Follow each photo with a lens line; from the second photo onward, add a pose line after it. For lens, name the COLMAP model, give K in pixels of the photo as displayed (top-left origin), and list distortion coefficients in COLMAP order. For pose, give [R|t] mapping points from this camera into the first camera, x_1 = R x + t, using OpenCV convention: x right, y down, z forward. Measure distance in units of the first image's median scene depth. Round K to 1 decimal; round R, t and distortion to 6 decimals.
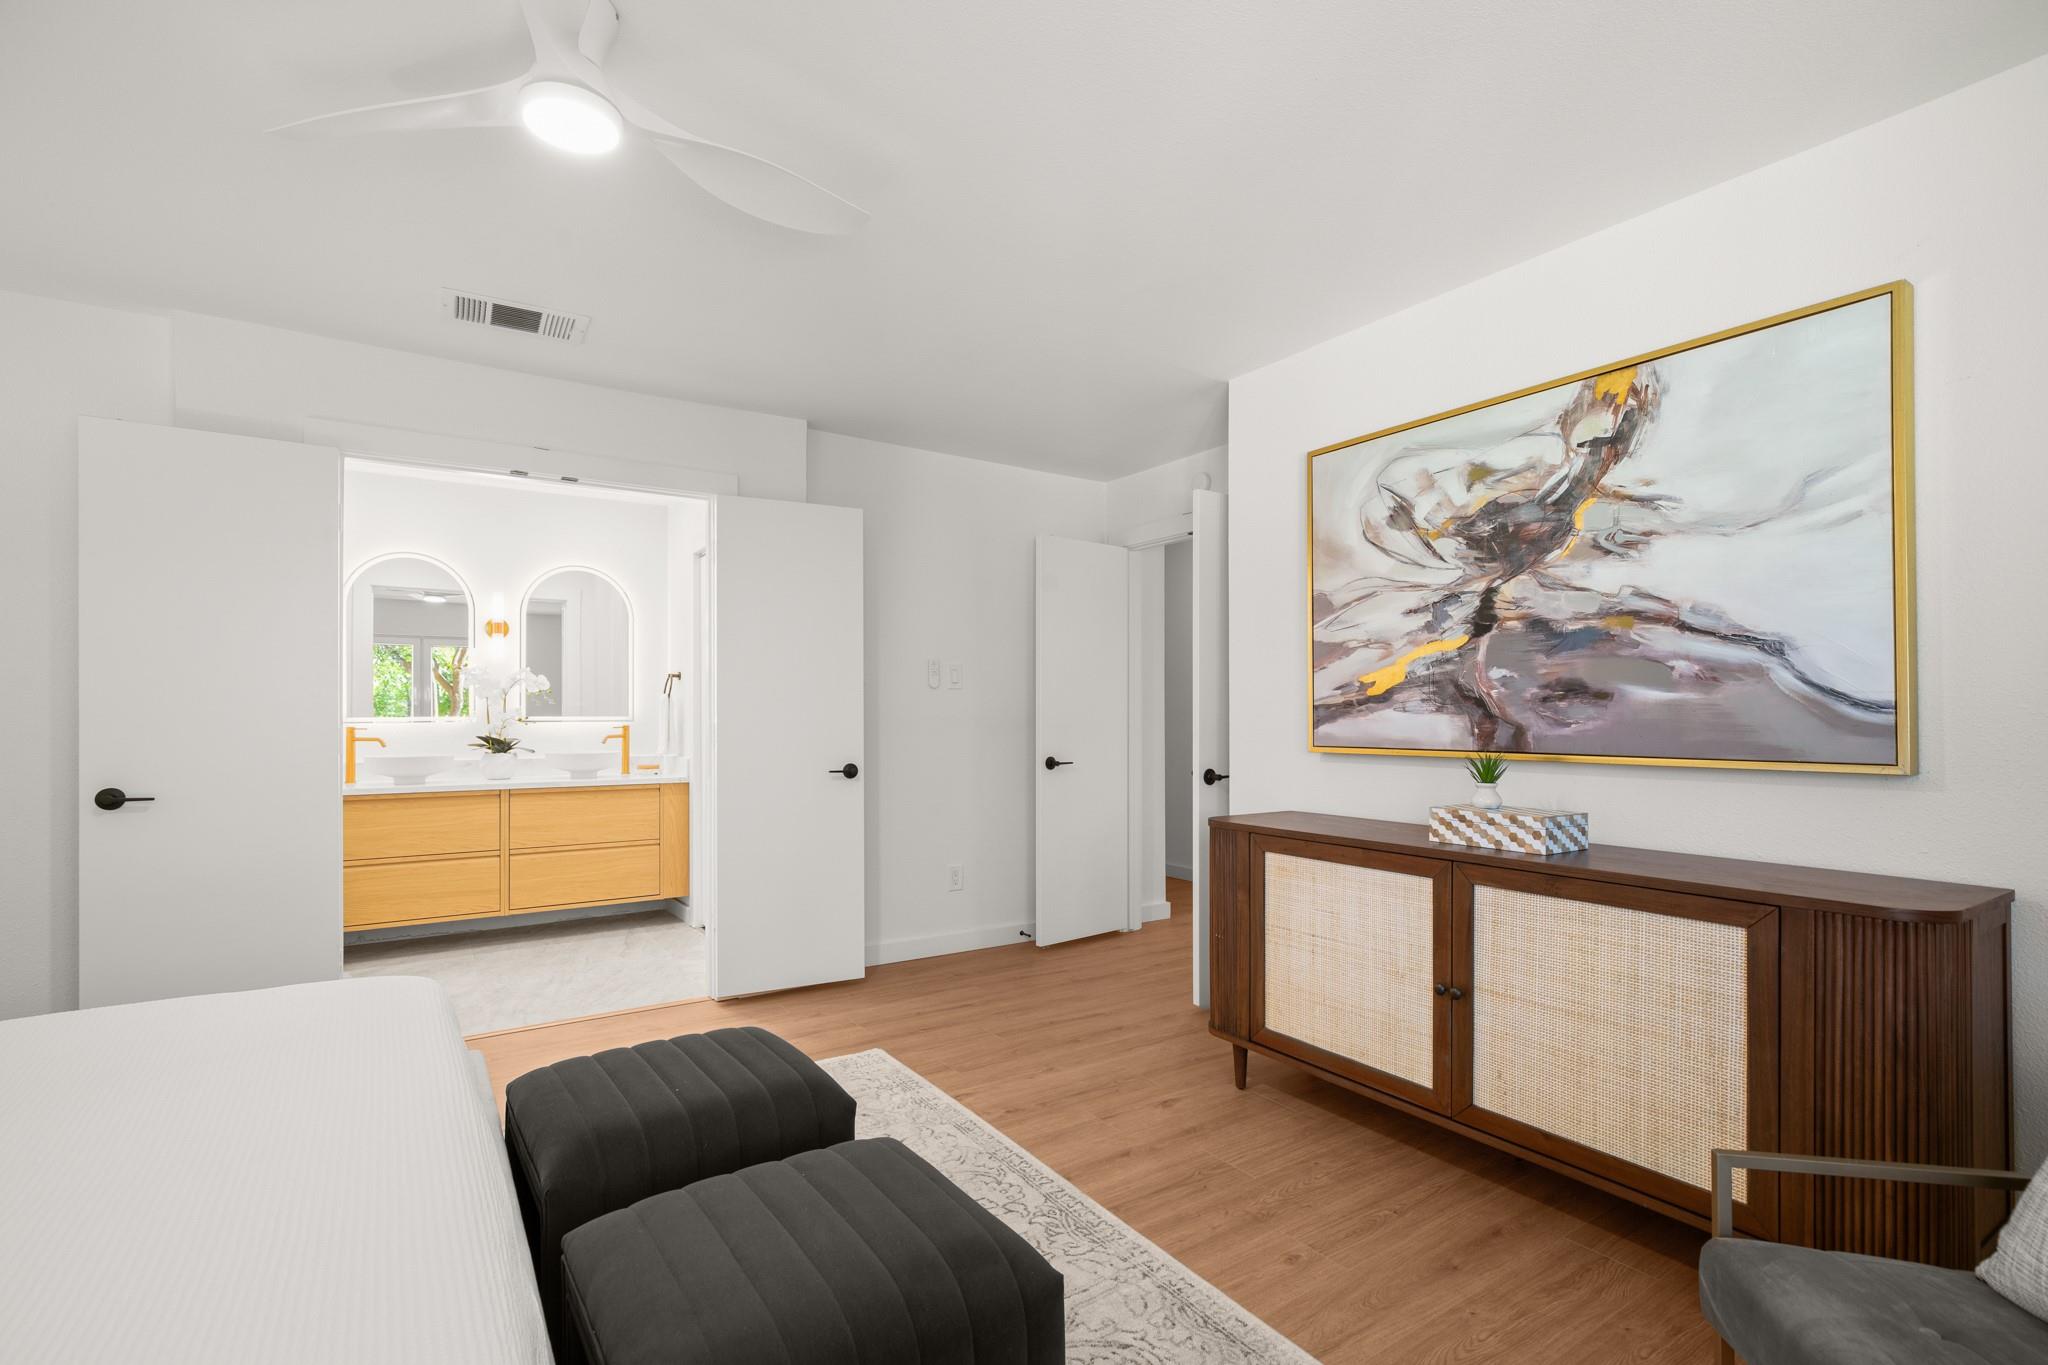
lens RADIAL K [[918.7, 0, 1033.3], [0, 918.7, 703.5], [0, 0, 1]] dist [-0.009024, -0.002716]
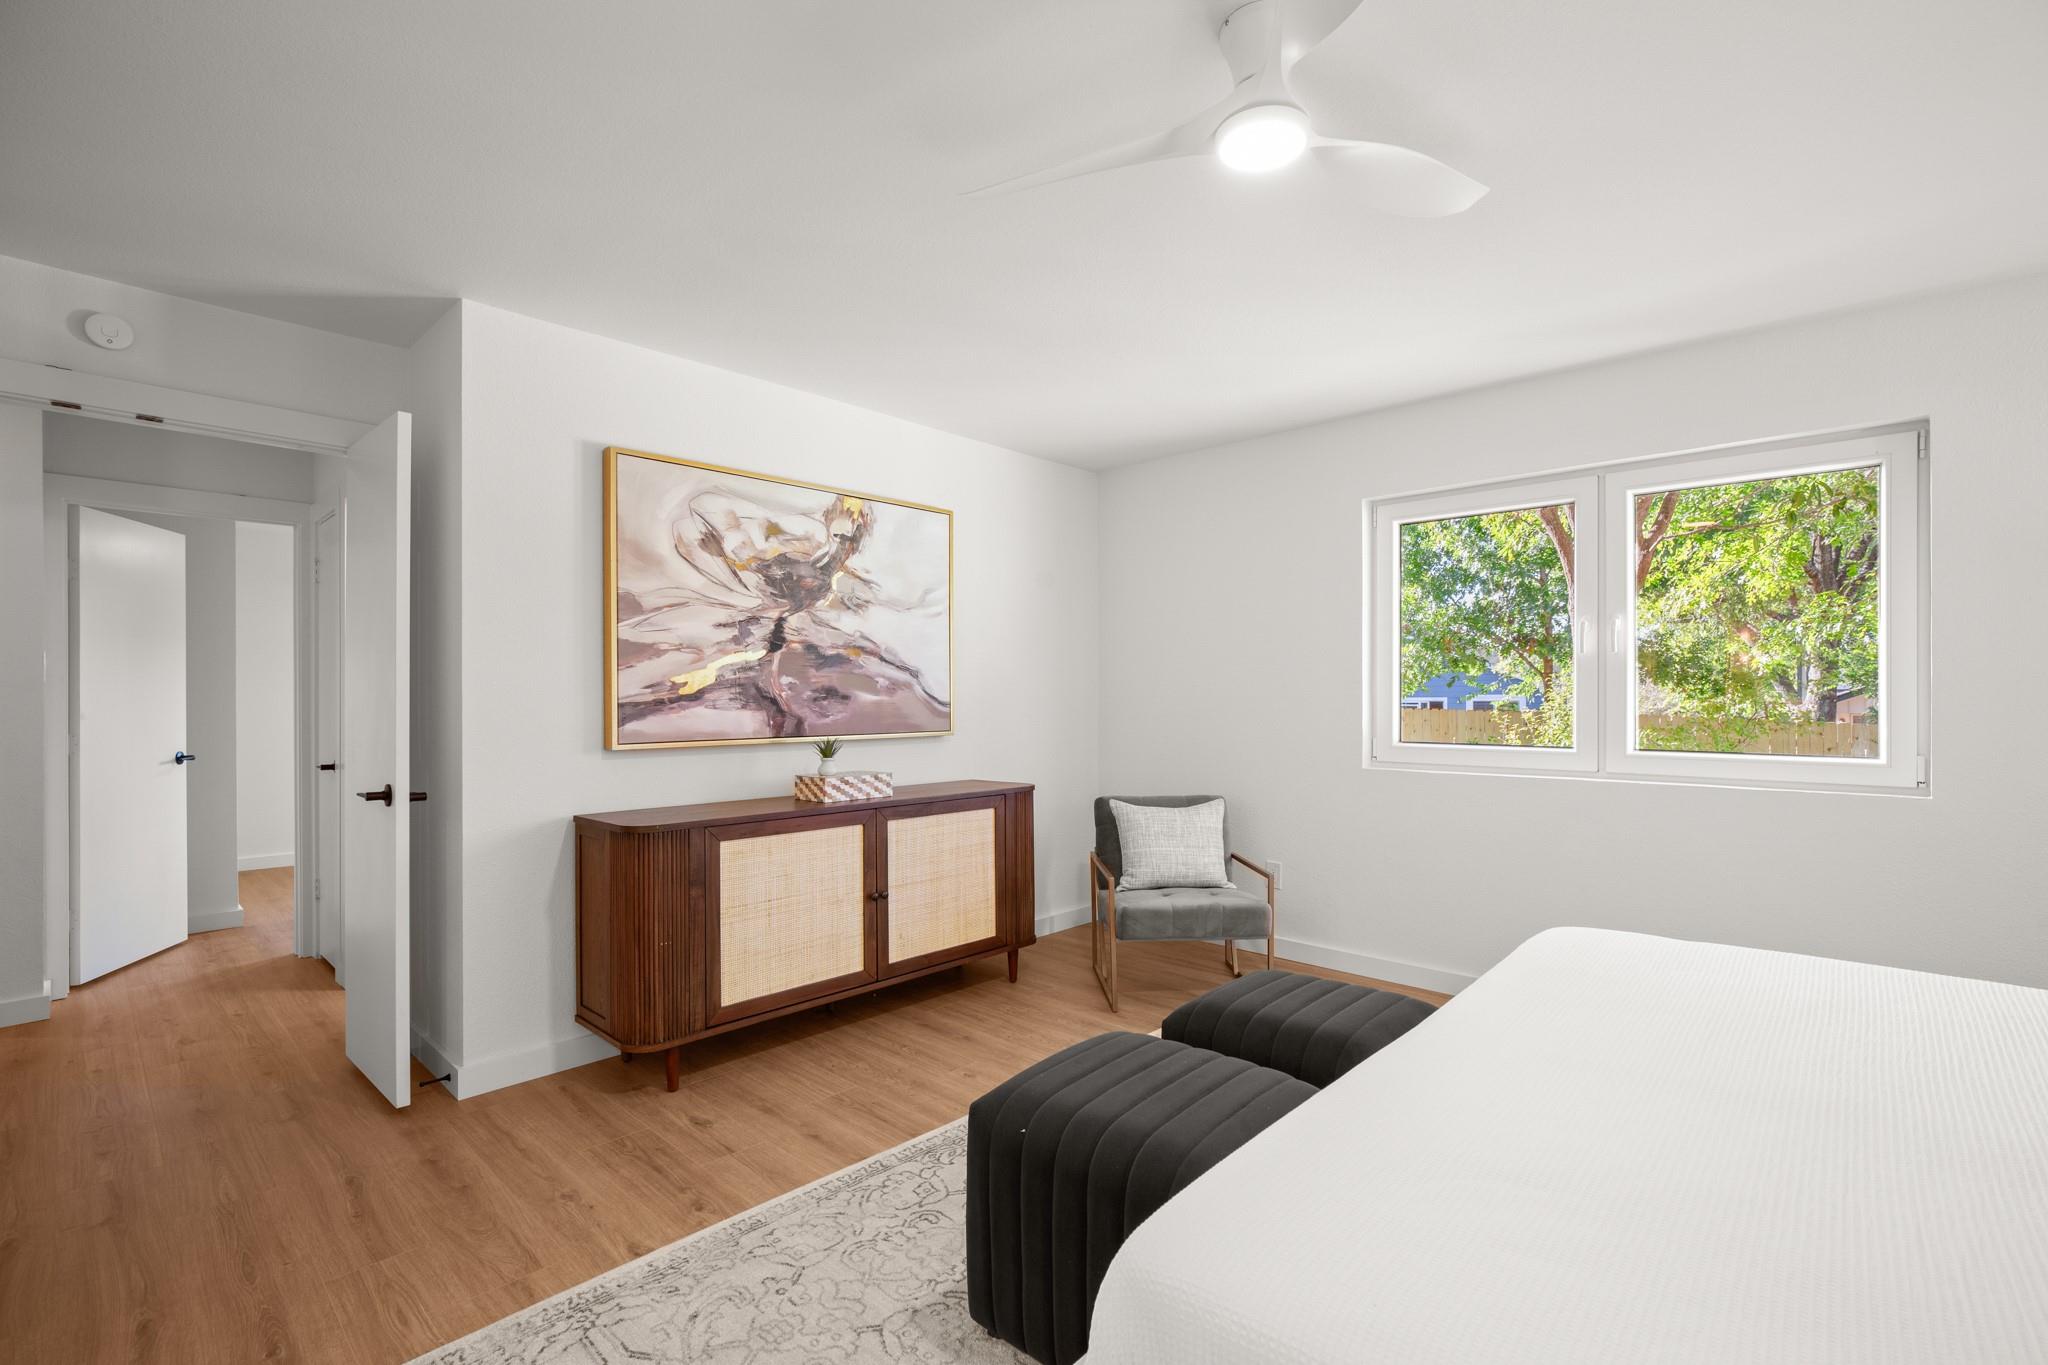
lens RADIAL K [[918.7, 0, 1033.8], [0, 918.7, 693.6], [0, 0, 1]] dist [-0.009024, -0.002716]
pose [[-0.211456, 0.005313, 0.977373, -0.964194], [-0.007490, 0.999947, -0.007056, -0.006215], [-0.977359, -0.008813, -0.211405, 0.972584]]
